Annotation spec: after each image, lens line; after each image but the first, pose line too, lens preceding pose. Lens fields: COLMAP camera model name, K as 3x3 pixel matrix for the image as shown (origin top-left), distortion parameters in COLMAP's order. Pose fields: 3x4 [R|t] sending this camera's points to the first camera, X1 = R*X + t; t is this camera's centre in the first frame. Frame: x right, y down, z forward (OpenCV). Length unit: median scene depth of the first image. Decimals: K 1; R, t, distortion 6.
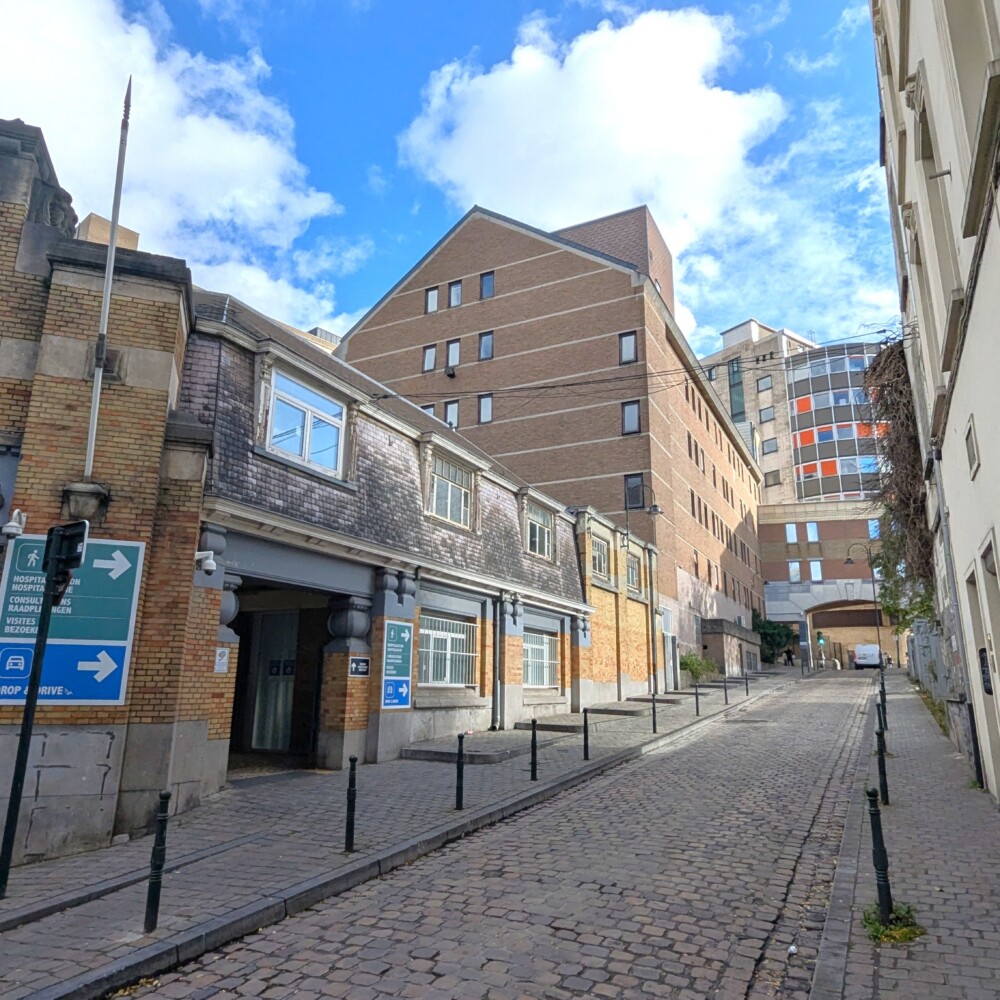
lens RADIAL K [[735.6, 0, 500.9], [0, 735.6, 501.6], [0, 0, 1]] dist [0.001101, 0.001602]
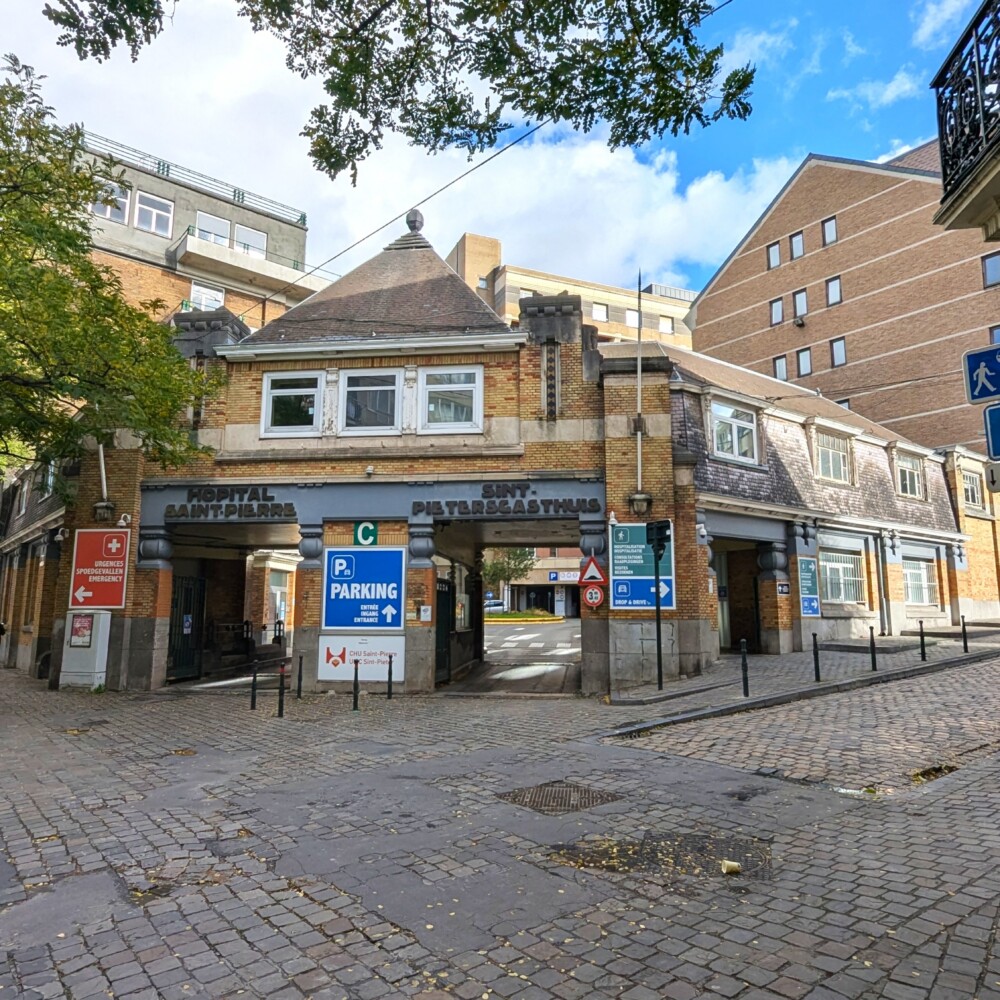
lens RADIAL K [[735.6, 0, 500.6], [0, 735.6, 496.2], [0, 0, 1]] dist [0.001101, 0.001602]
pose [[0.898926, -0.074702, -0.431685, -0.042217], [0.111751, 0.991858, 0.061068, -0.099844], [0.423609, -0.103137, 0.899955, -0.483038]]
